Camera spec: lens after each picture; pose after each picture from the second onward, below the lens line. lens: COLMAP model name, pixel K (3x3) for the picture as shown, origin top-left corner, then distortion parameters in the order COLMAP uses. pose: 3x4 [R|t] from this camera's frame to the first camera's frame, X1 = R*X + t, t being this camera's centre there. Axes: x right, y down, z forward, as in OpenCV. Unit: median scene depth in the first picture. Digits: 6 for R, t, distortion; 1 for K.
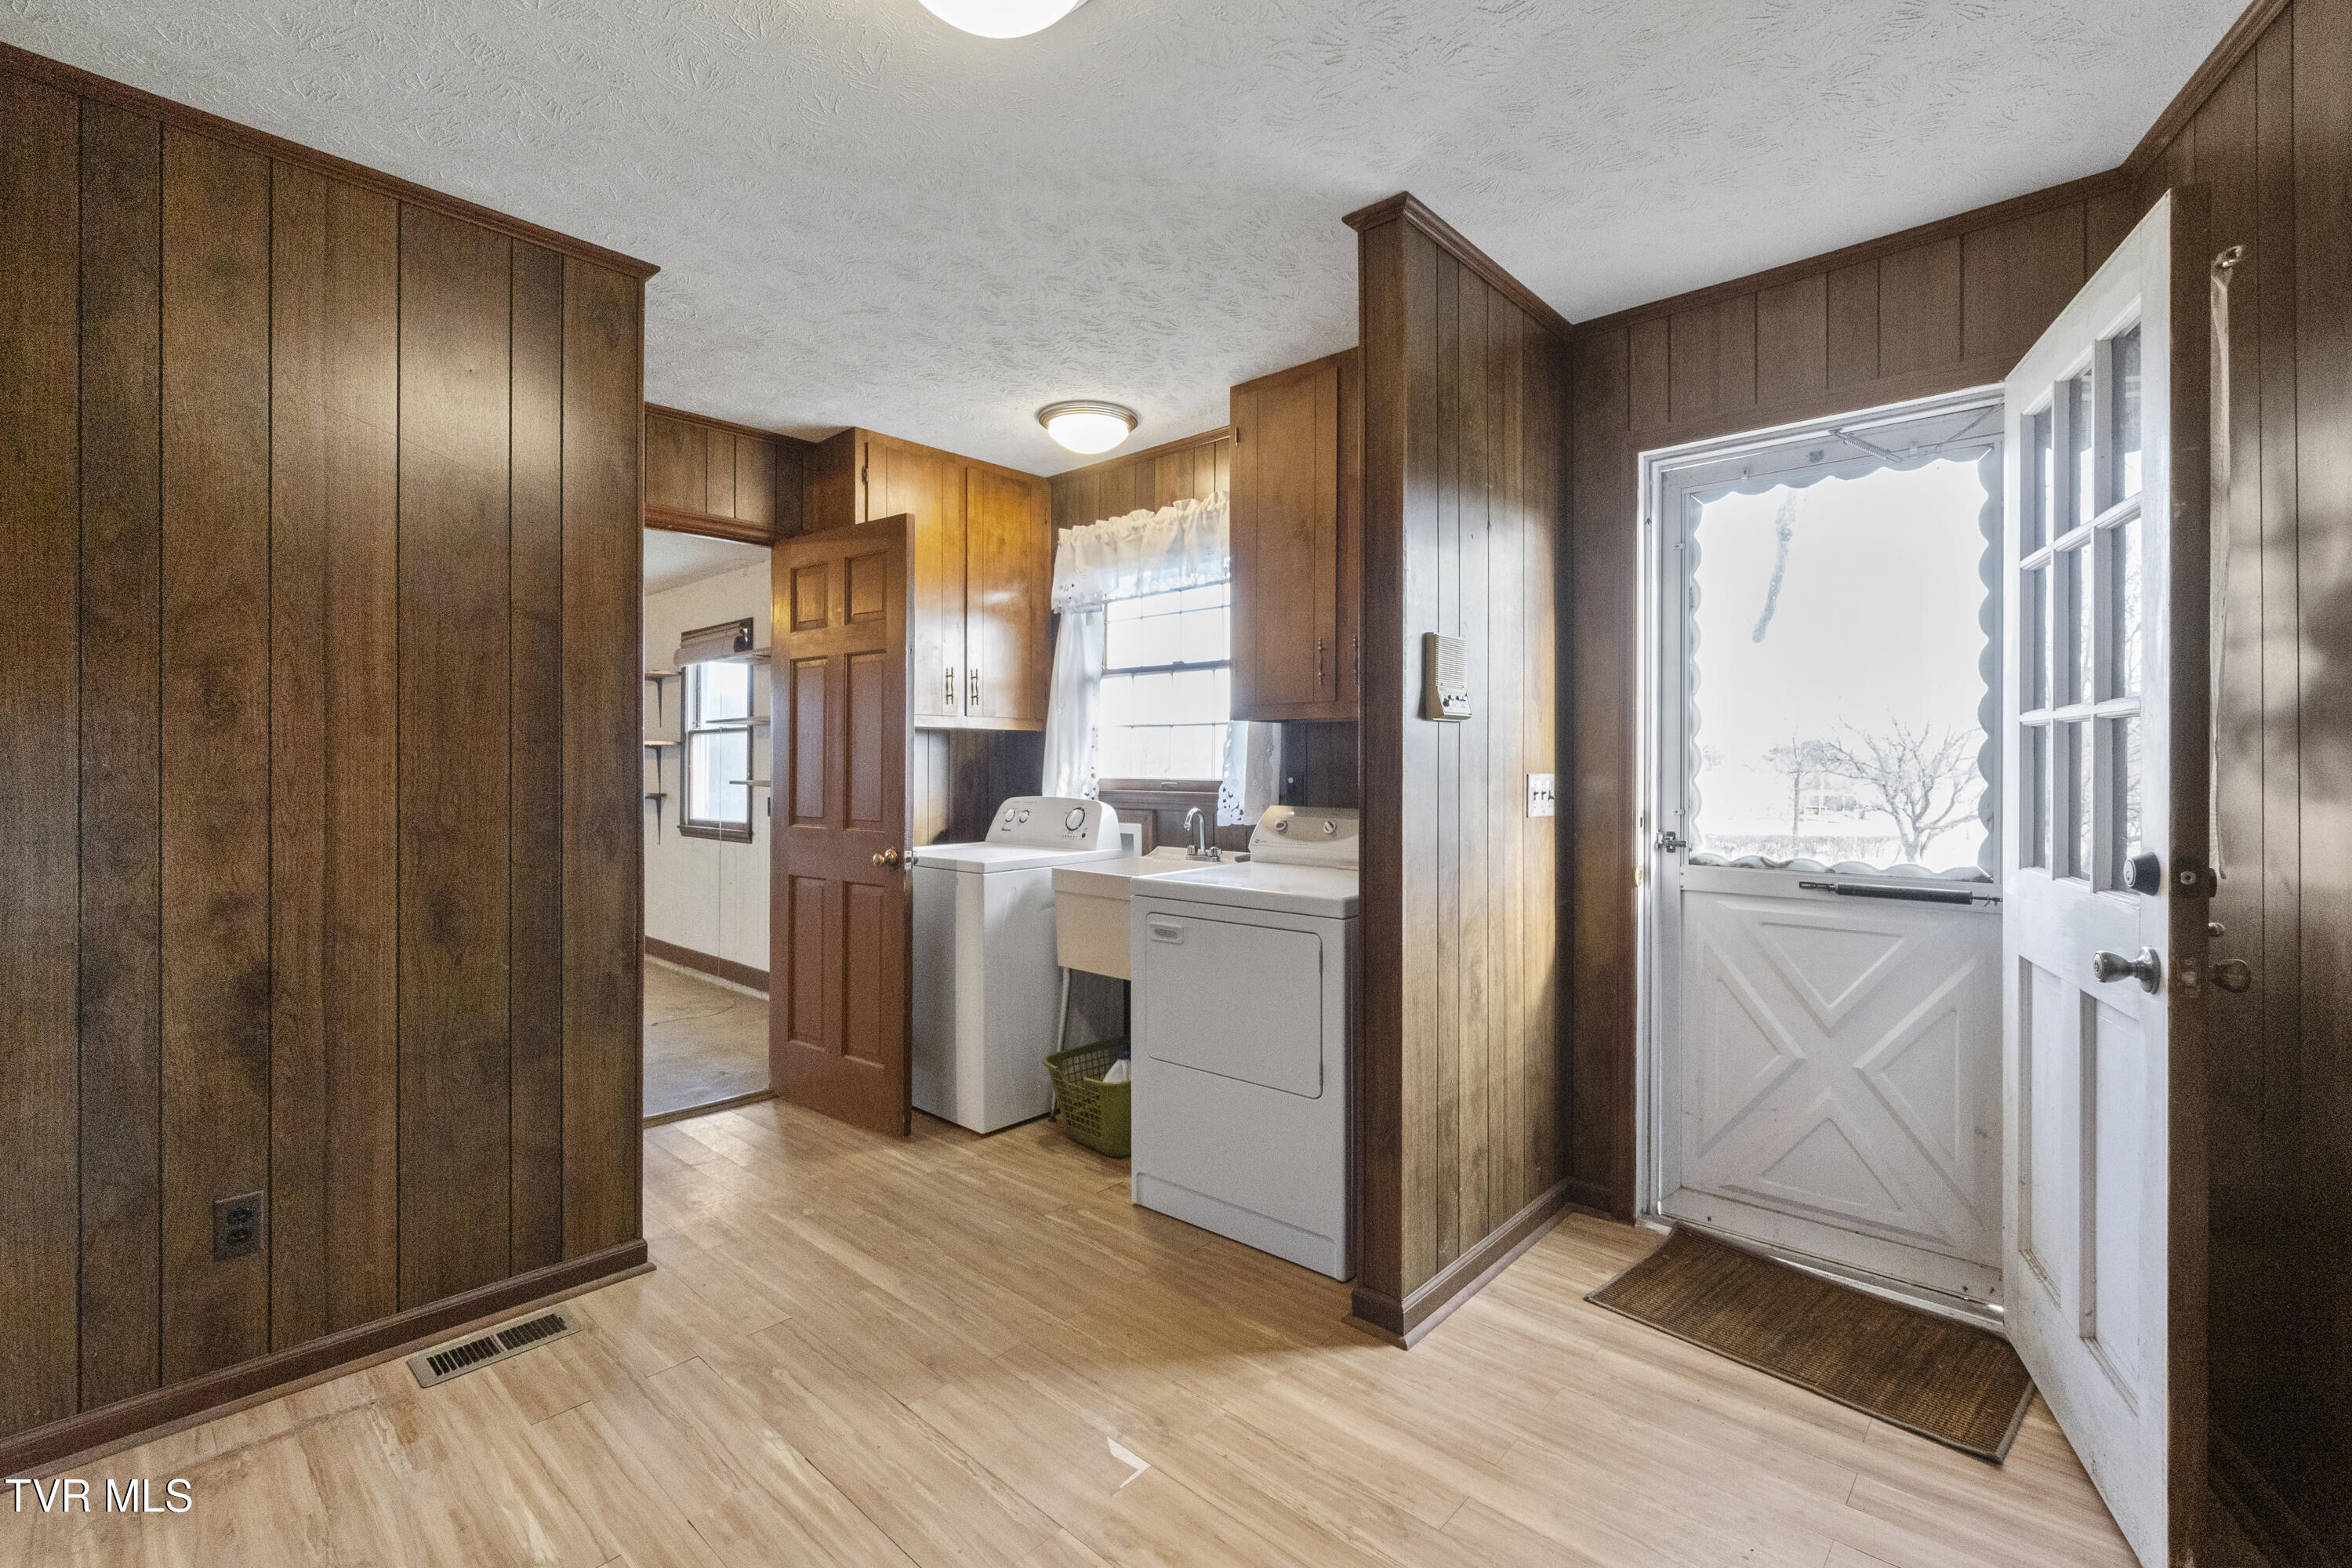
lens RADIAL K [[1035.0, 0, 1176.2], [0, 1035.0, 766.1], [0, 0, 1]] dist [-0.000627, 0.000546]
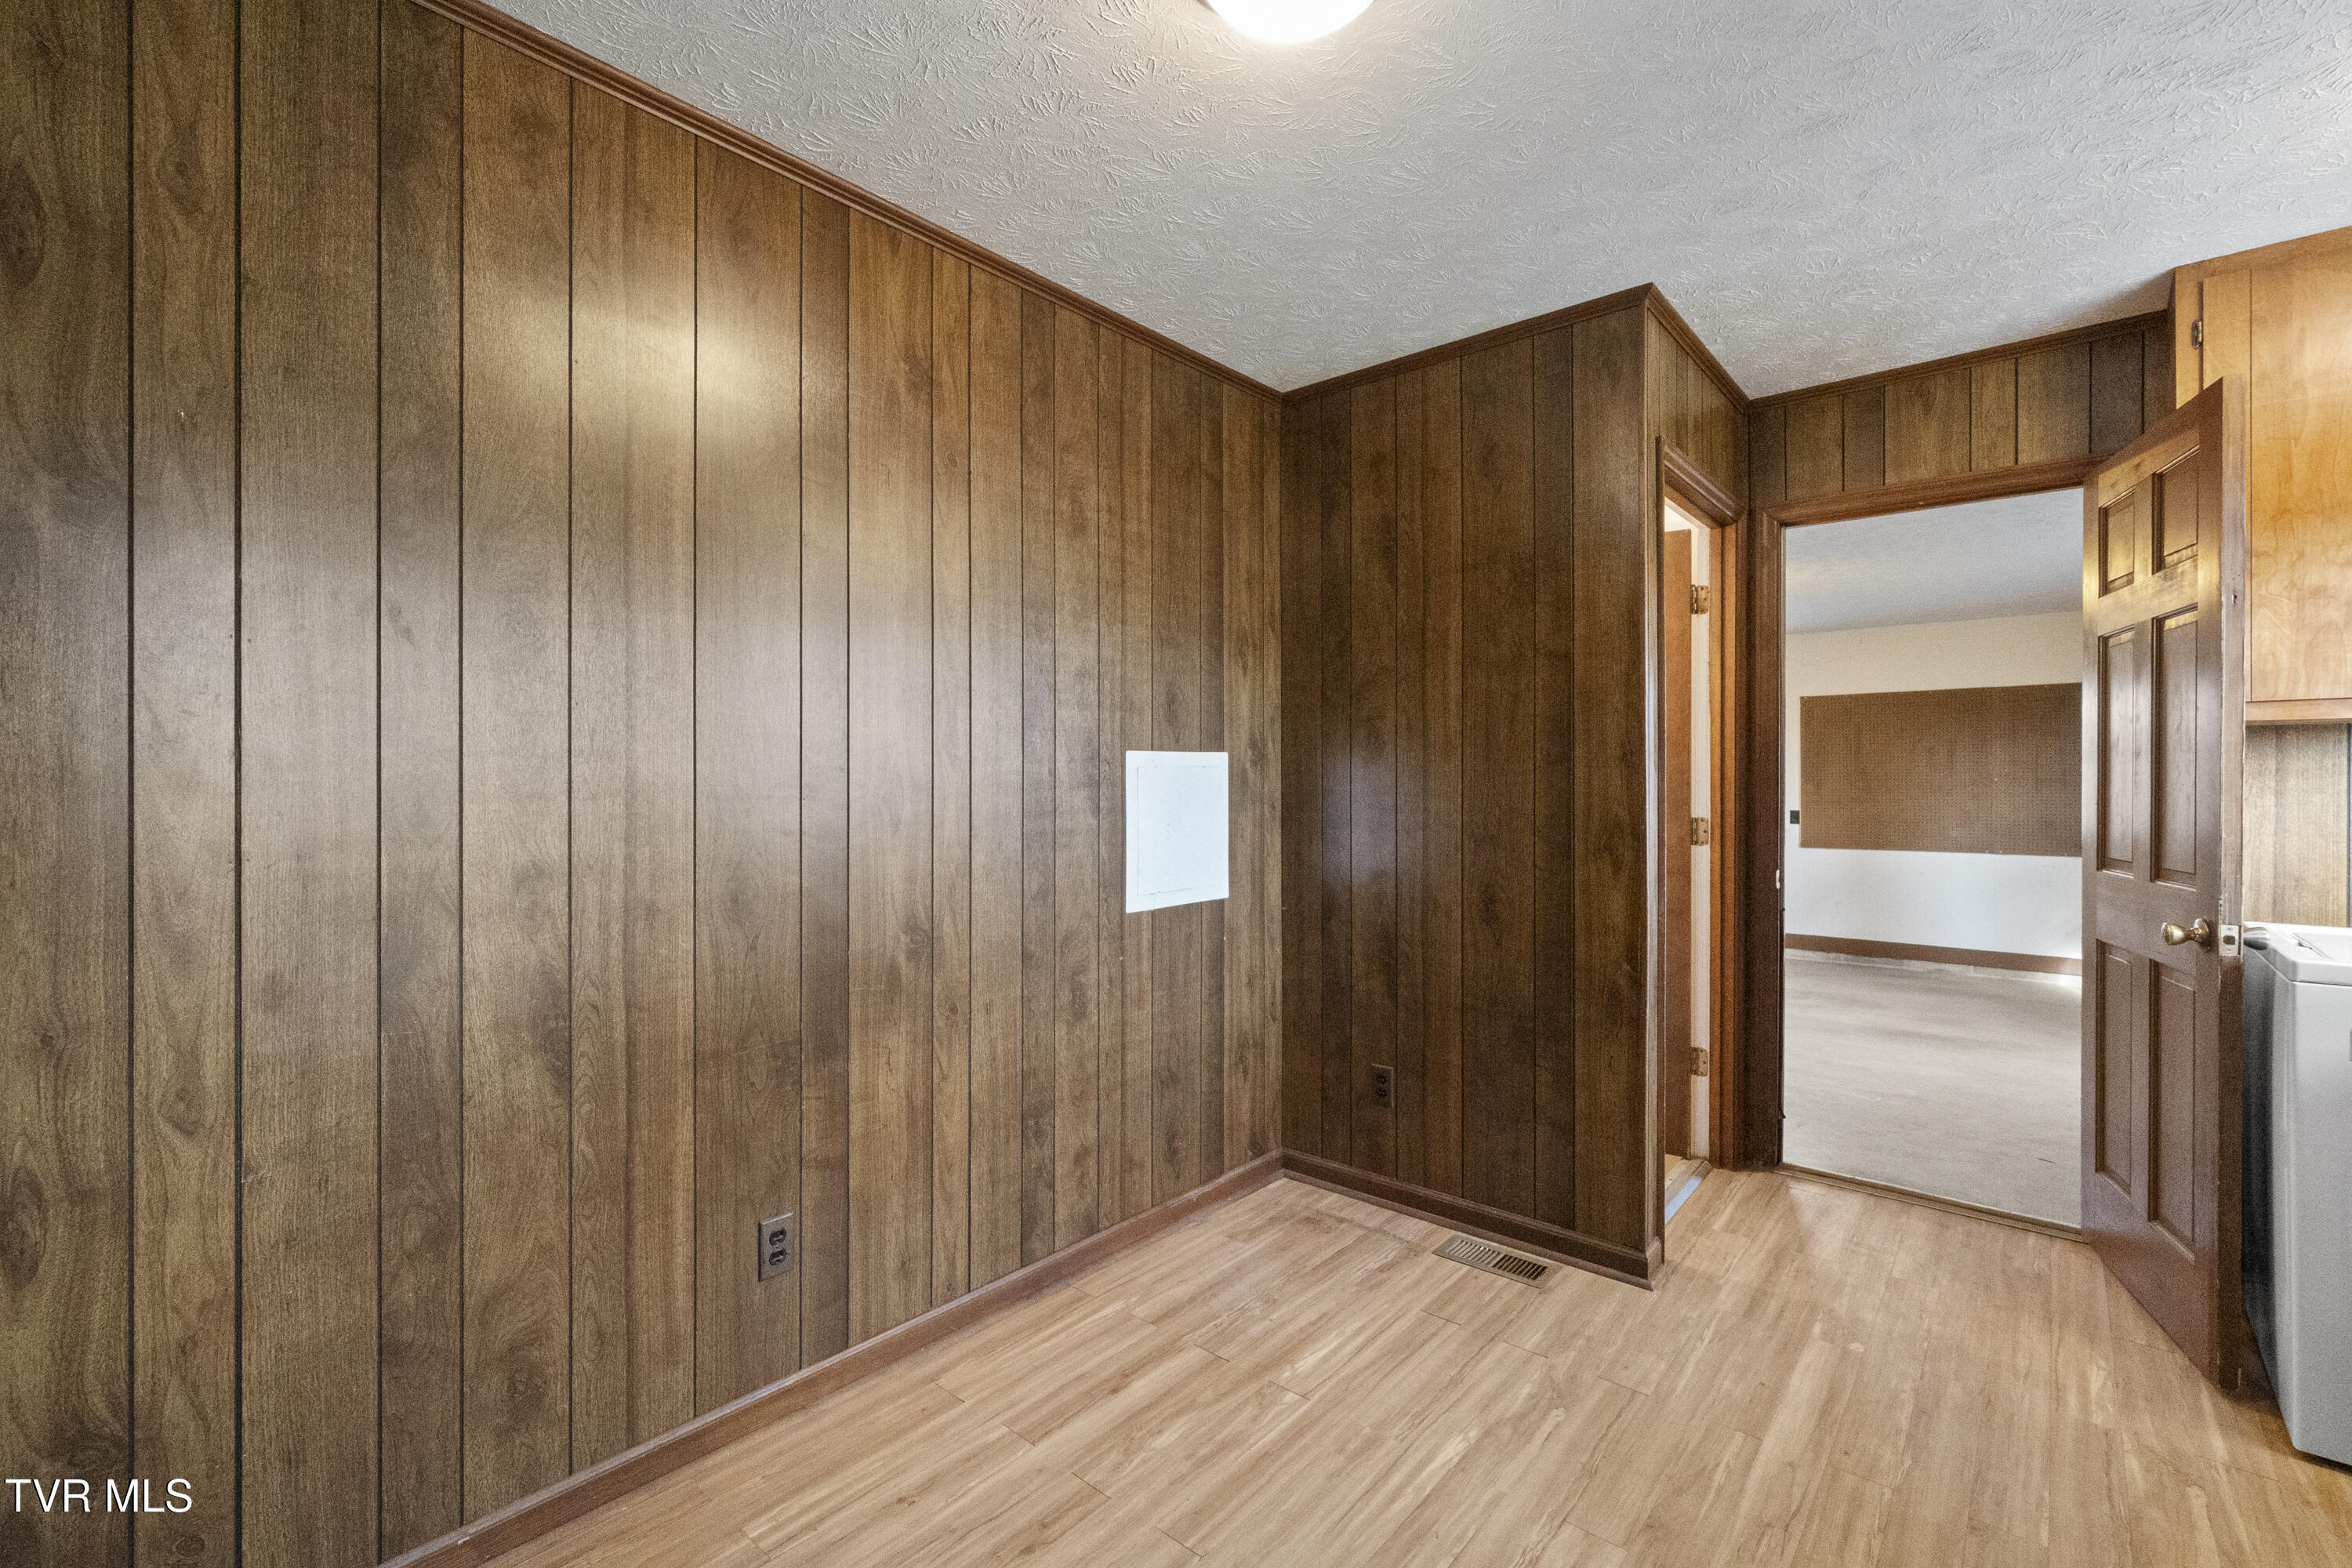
lens RADIAL K [[1022.4, 0, 1173.2], [0, 1022.4, 784.0], [0, 0, 1]] dist [-0.003644, 0.000055]
pose [[0.023409, 0.002627, -0.999723, 0.496494], [-0.002569, 0.999993, 0.002568, -0.002946], [0.999723, 0.002508, 0.023416, 0.548330]]
